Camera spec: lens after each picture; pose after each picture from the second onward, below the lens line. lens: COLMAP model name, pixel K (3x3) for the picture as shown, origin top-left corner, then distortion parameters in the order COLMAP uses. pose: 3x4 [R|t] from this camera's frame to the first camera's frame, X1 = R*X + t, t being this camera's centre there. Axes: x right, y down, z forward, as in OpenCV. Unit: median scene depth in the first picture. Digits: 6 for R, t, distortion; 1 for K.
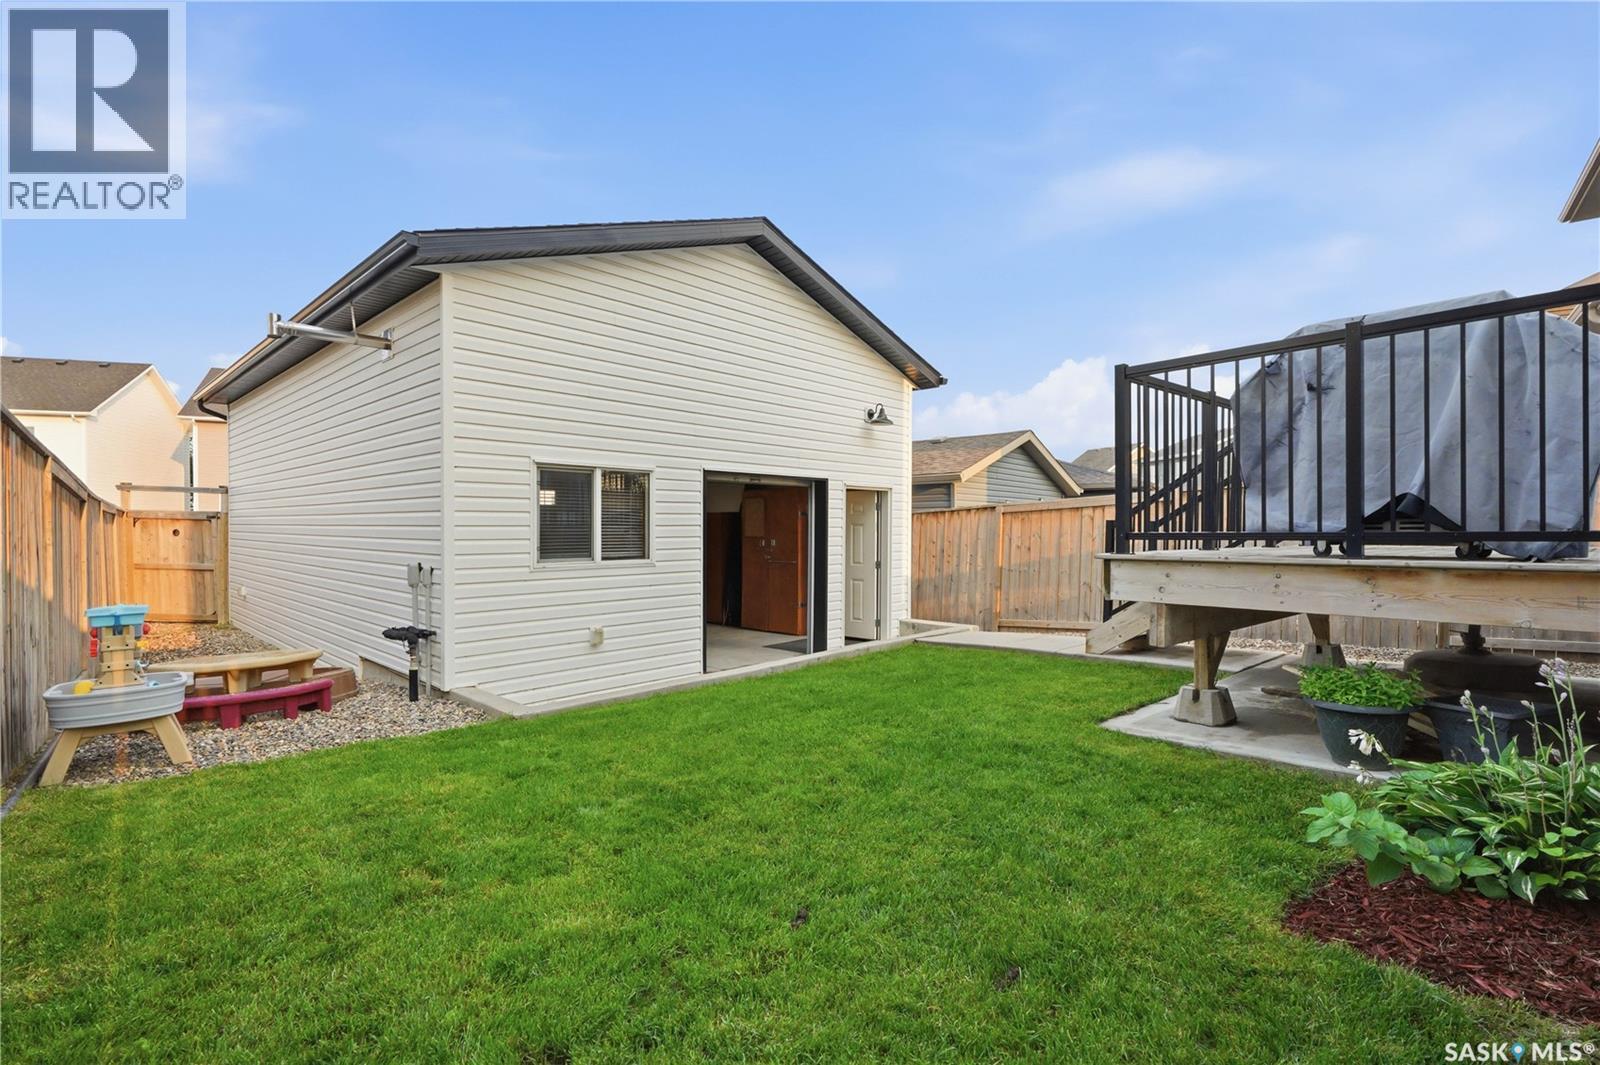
lens RADIAL K [[736.7, 0, 792.5], [0, 736.7, 535.8], [0, 0, 1]] dist [0.000255, 0.000069]
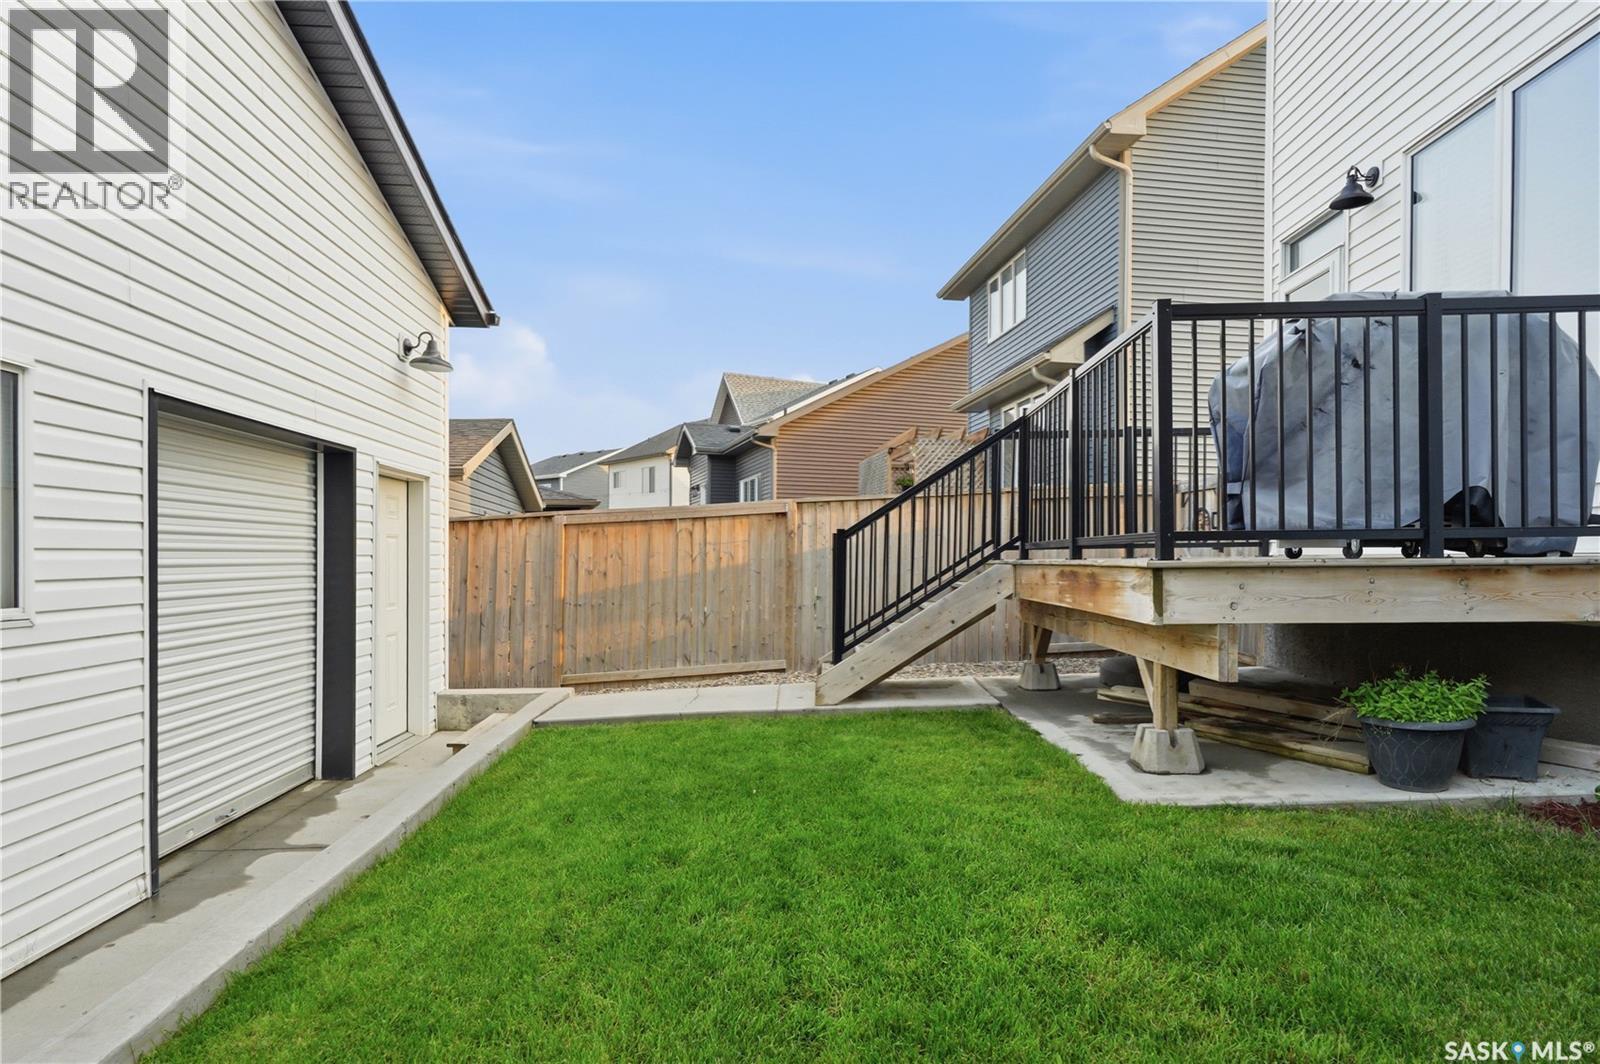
lens RADIAL K [[845.8, 0, 801.2], [0, 845.8, 564.2], [0, 0, 1]] dist [-0.000345, 0.020559]
pose [[0.670844, -0.007198, 0.741563, -0.229787], [0.011072, 0.999939, -0.000311, 0.013697], [-0.741516, 0.008420, 0.670883, 0.391697]]
